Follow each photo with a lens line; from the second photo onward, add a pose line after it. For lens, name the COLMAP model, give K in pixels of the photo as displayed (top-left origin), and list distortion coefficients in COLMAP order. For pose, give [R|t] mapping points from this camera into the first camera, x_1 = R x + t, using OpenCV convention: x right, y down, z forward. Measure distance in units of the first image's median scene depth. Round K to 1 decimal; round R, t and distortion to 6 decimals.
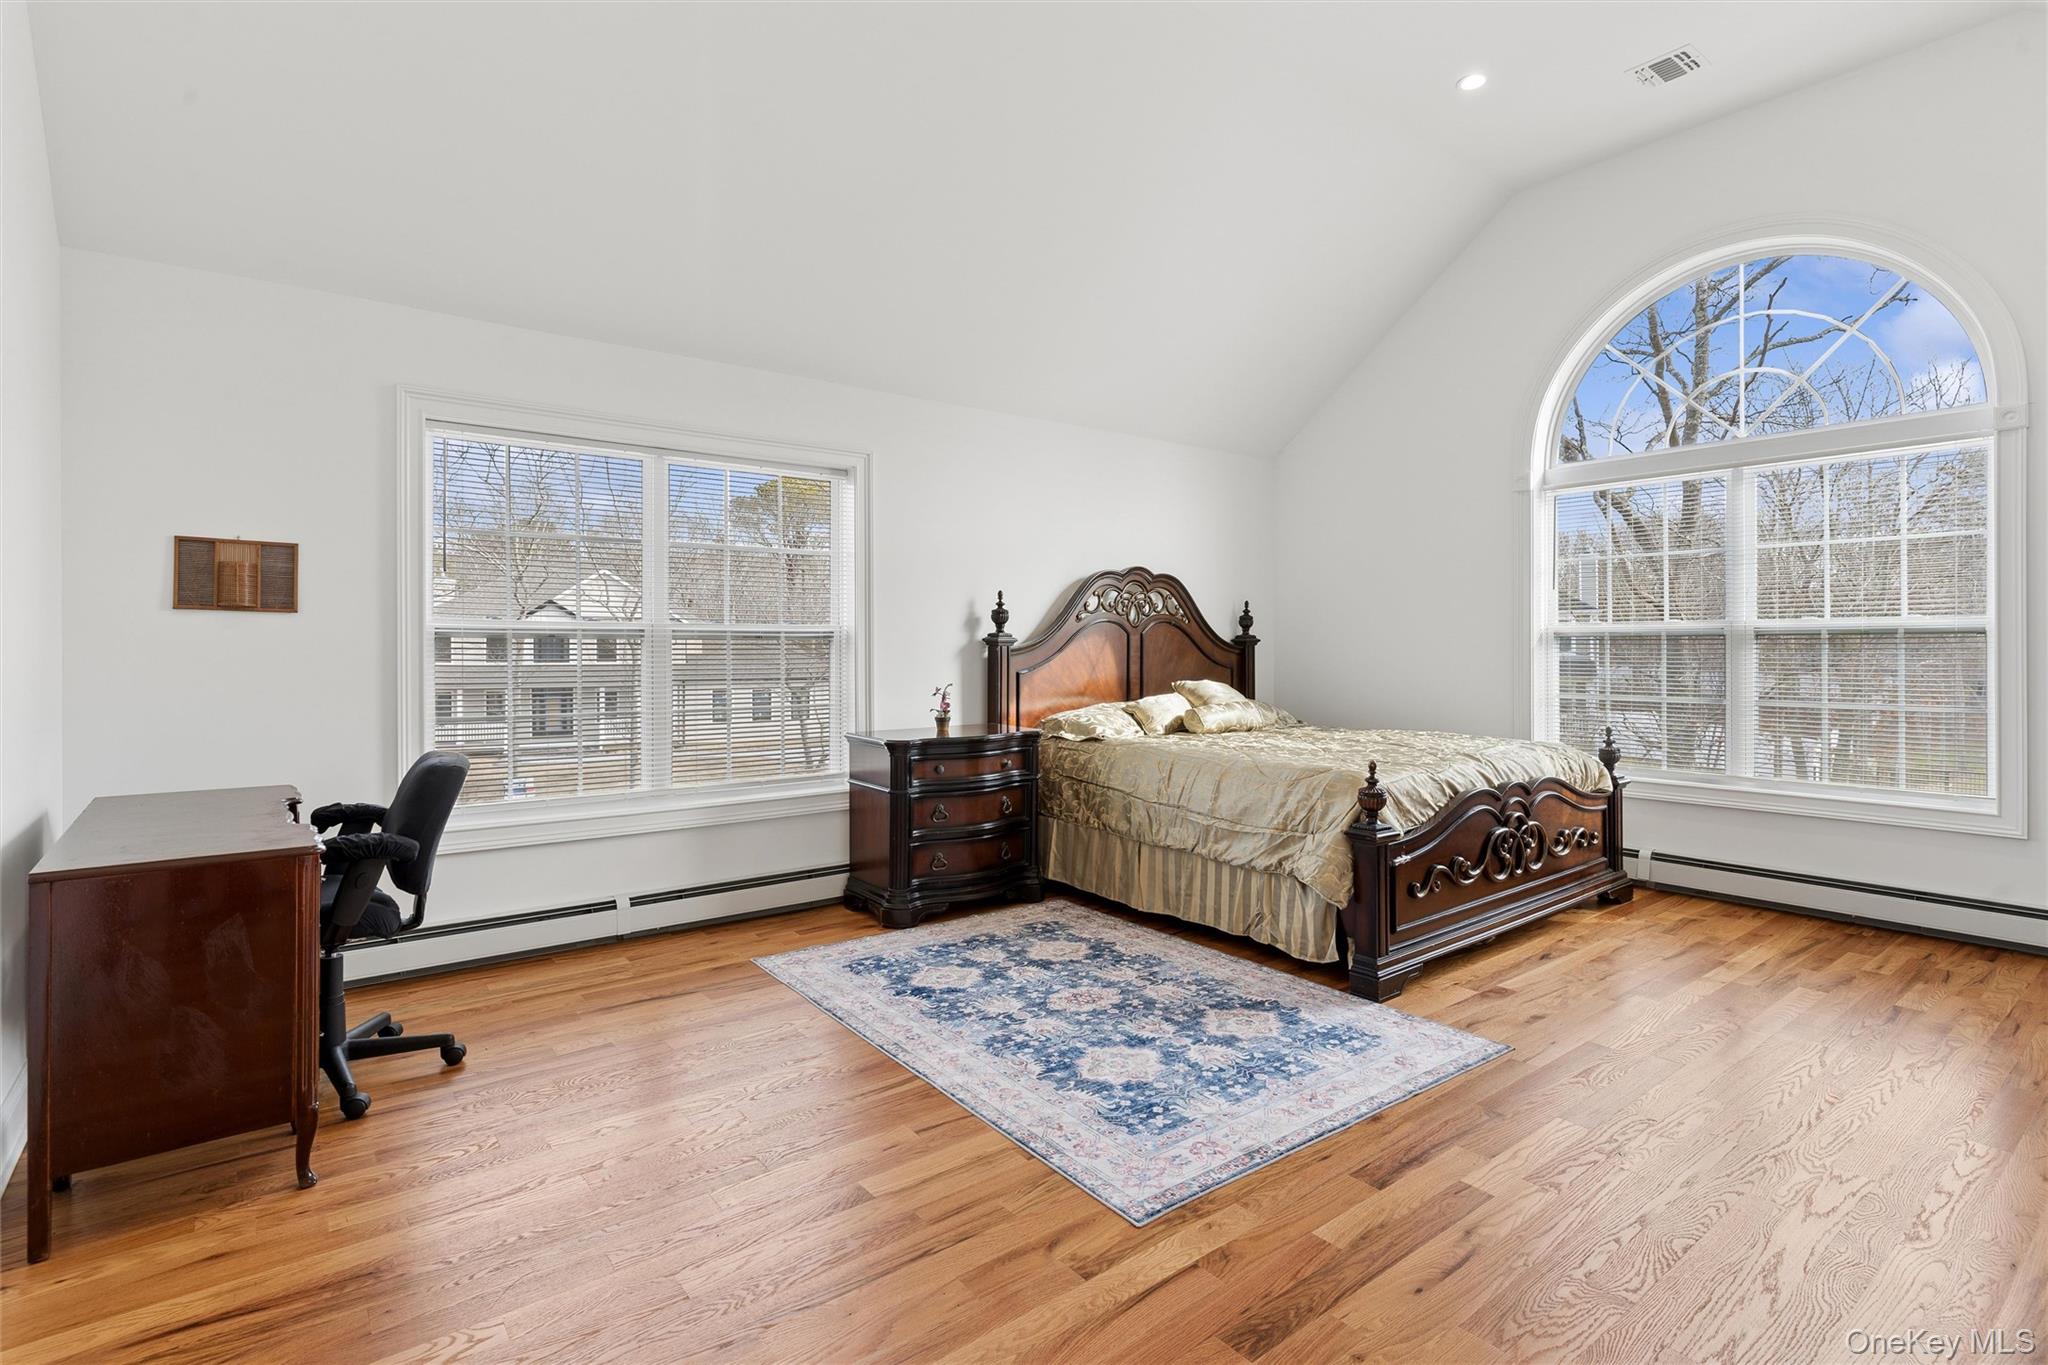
lens RADIAL K [[978.8, 0, 1018.6], [0, 978.8, 646.3], [0, 0, 1]] dist [-0.001431, 0.001628]
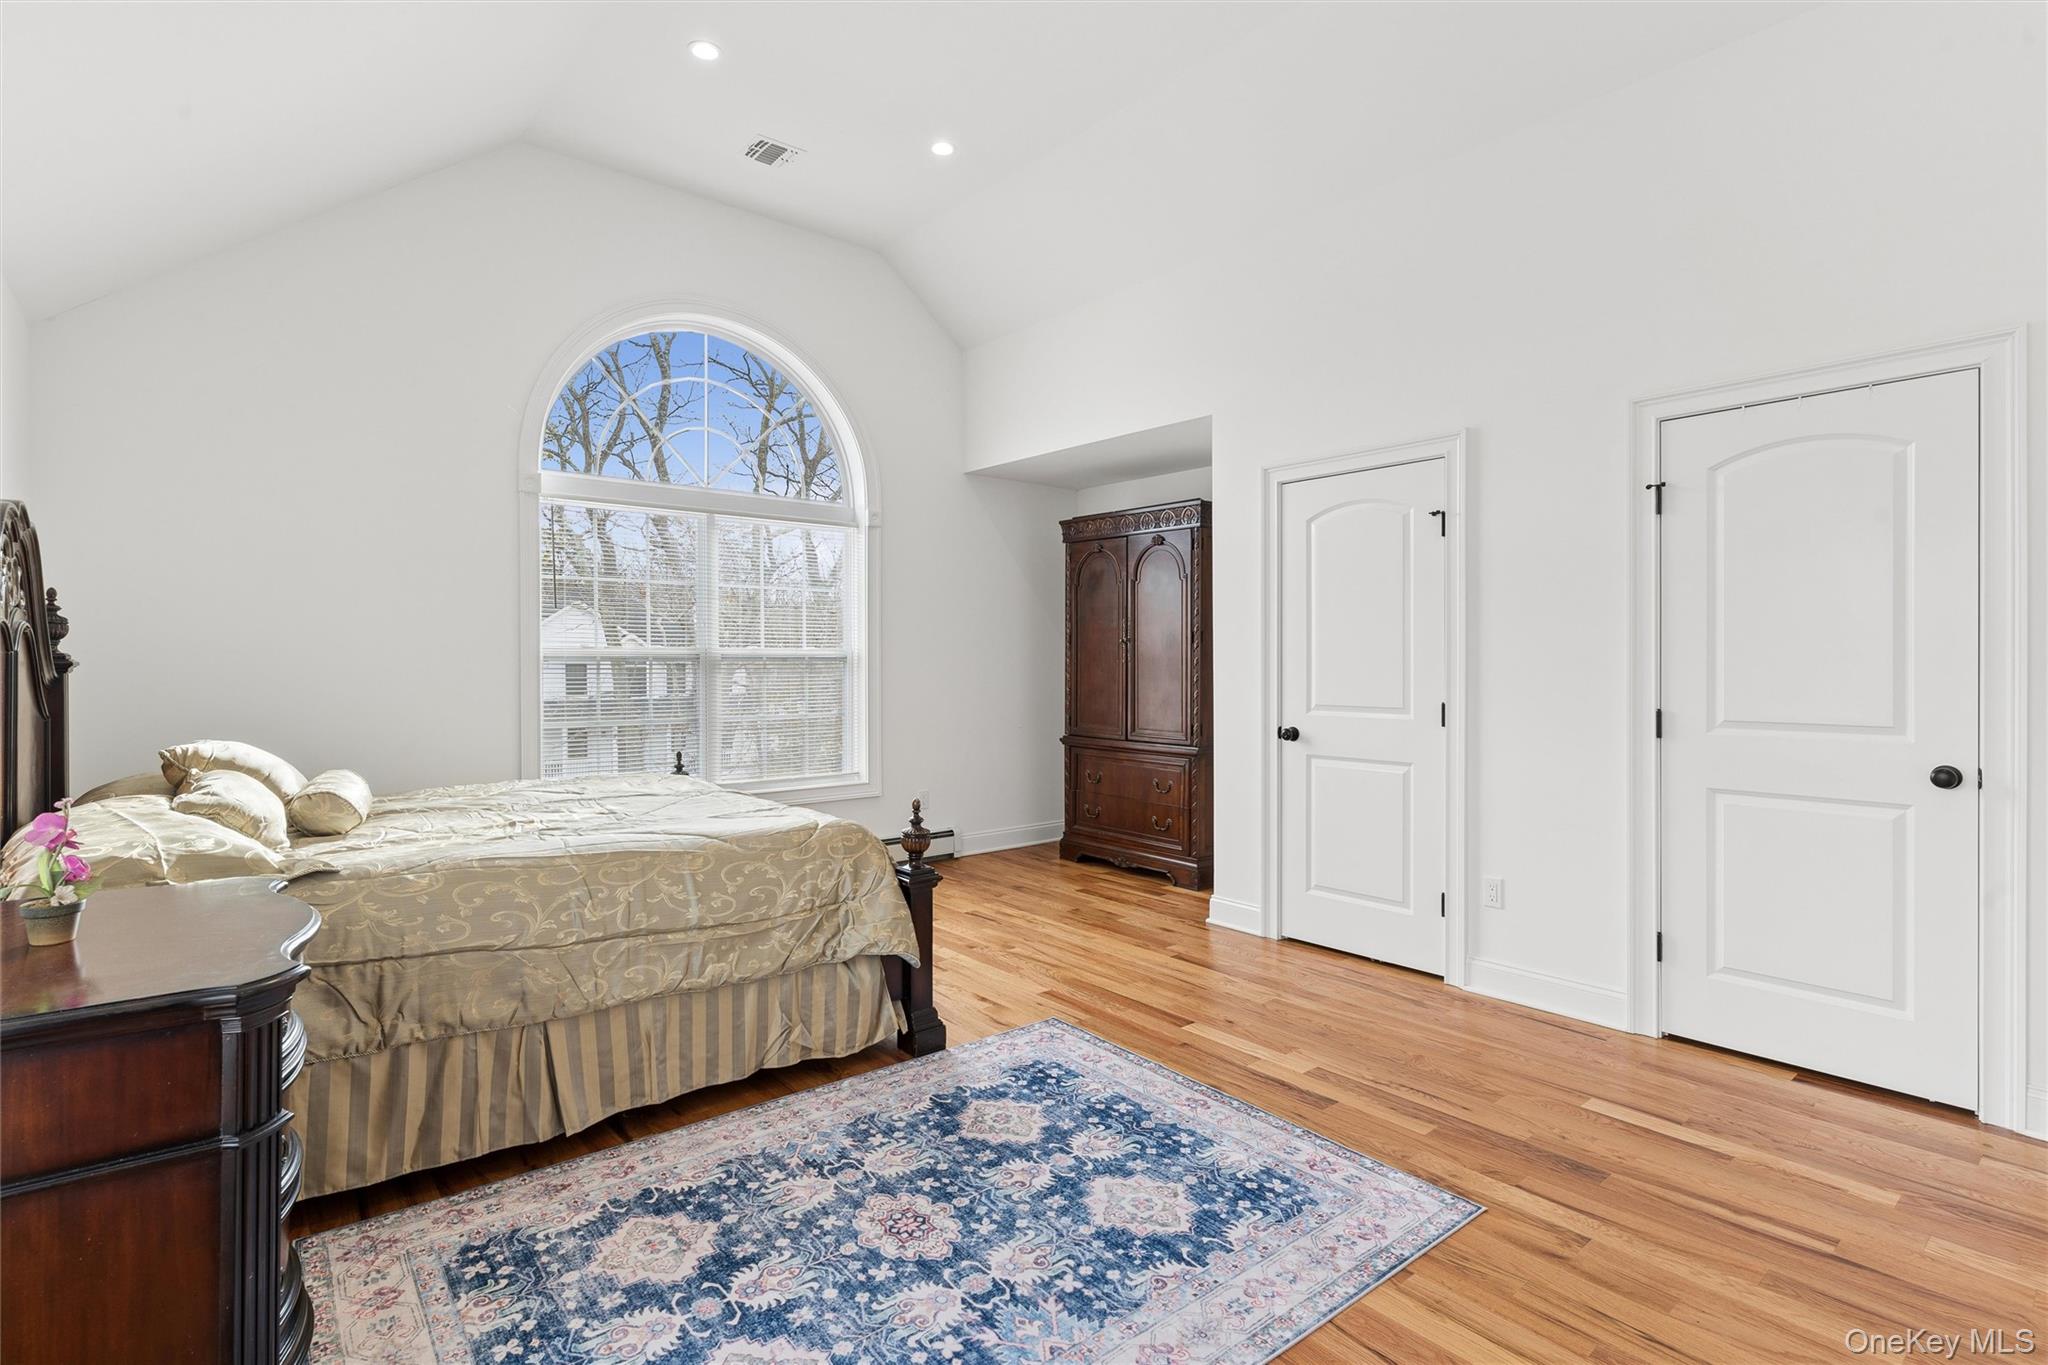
lens RADIAL K [[978.8, 0, 1020.9], [0, 978.8, 664.8], [0, 0, 1]] dist [-0.001431, 0.001628]
pose [[-0.028736, -0.004972, 0.999575, -0.600722], [-0.001111, 0.999987, 0.004942, -0.017065], [-0.999586, -0.000969, -0.028742, 0.968712]]
